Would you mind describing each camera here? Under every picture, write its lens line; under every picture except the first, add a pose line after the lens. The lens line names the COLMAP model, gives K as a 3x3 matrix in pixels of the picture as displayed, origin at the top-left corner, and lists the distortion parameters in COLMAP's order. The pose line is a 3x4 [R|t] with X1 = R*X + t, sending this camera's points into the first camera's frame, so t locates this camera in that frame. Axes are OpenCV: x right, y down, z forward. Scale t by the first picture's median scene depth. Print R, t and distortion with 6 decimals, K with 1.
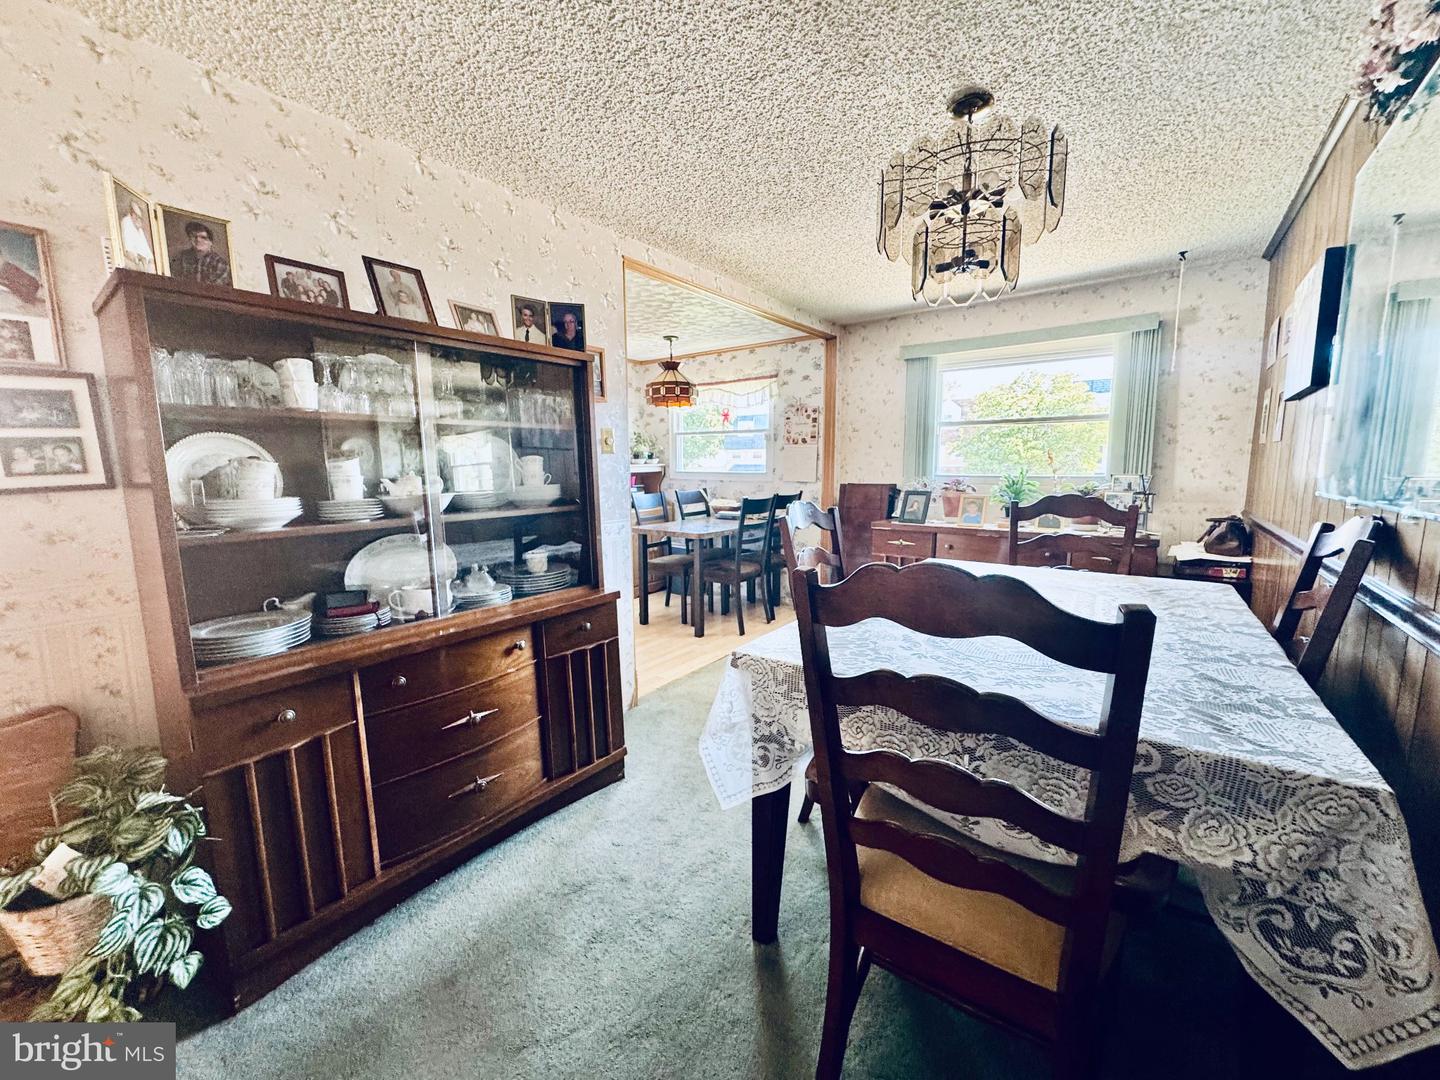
lens RADIAL K [[579.1, 0, 721.3], [0, 579.1, 544.0], [0, 0, 1]] dist [0.000356, 0.000122]
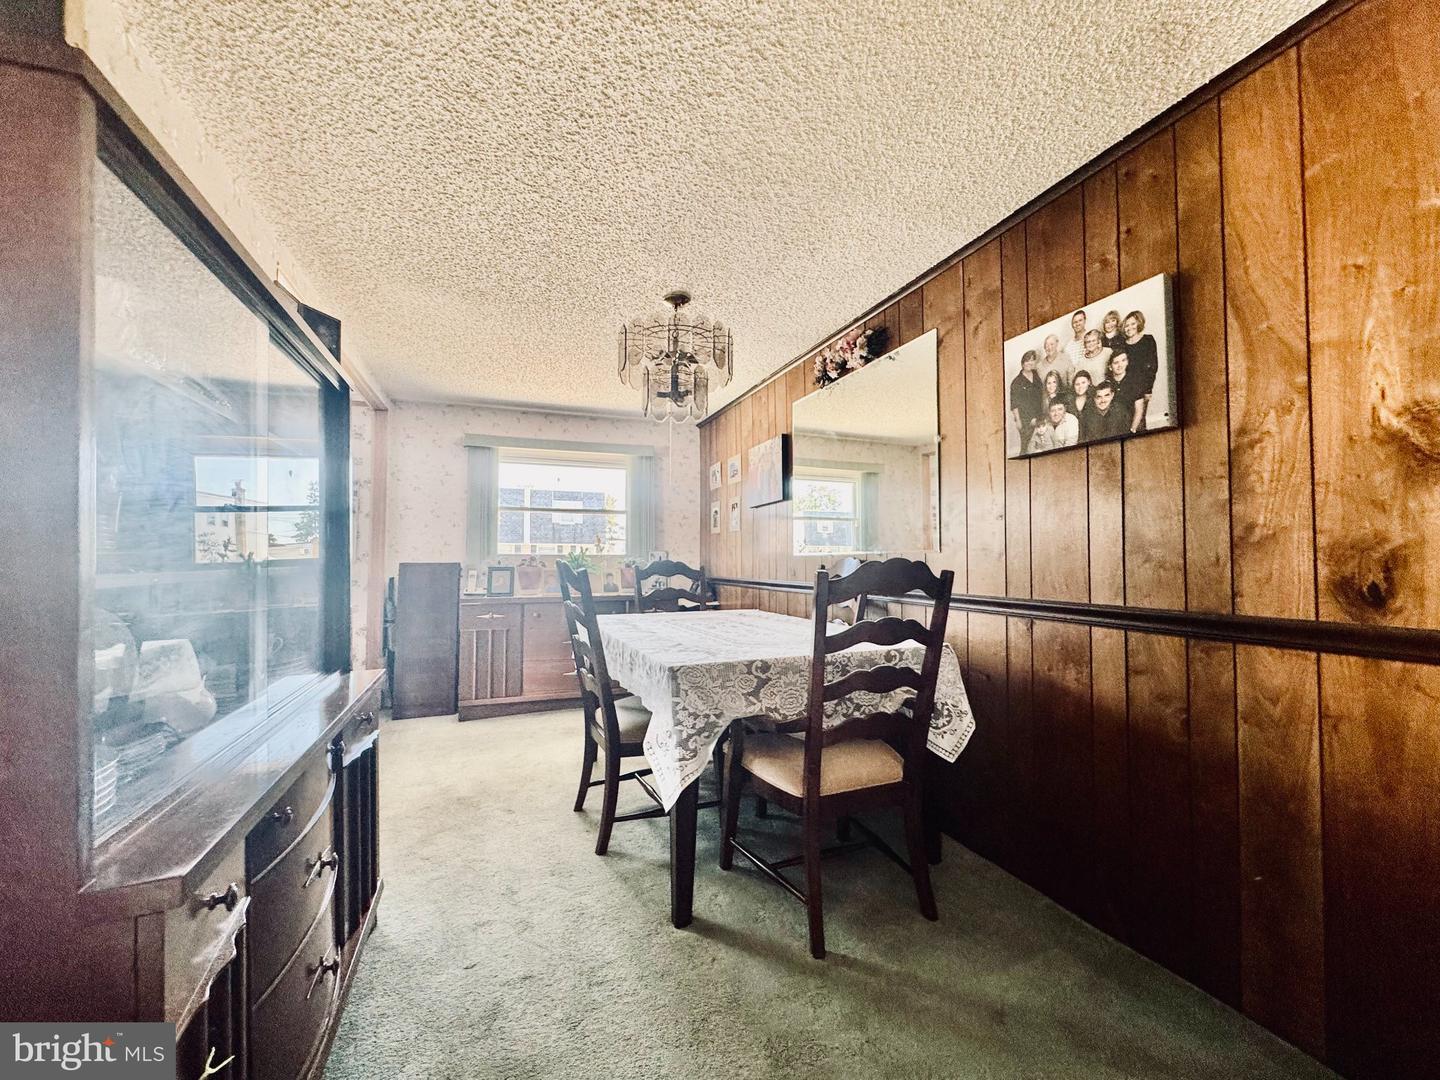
lens RADIAL K [[579.1, 0, 722.2], [0, 579.1, 544.9], [0, 0, 1]] dist [0.000356, 0.000122]
pose [[0.522514, 0.029026, 0.852137, -0.538220], [0.114770, 0.987930, -0.104026, 0.040629], [-0.844871, 0.152155, 0.512876, 0.139288]]
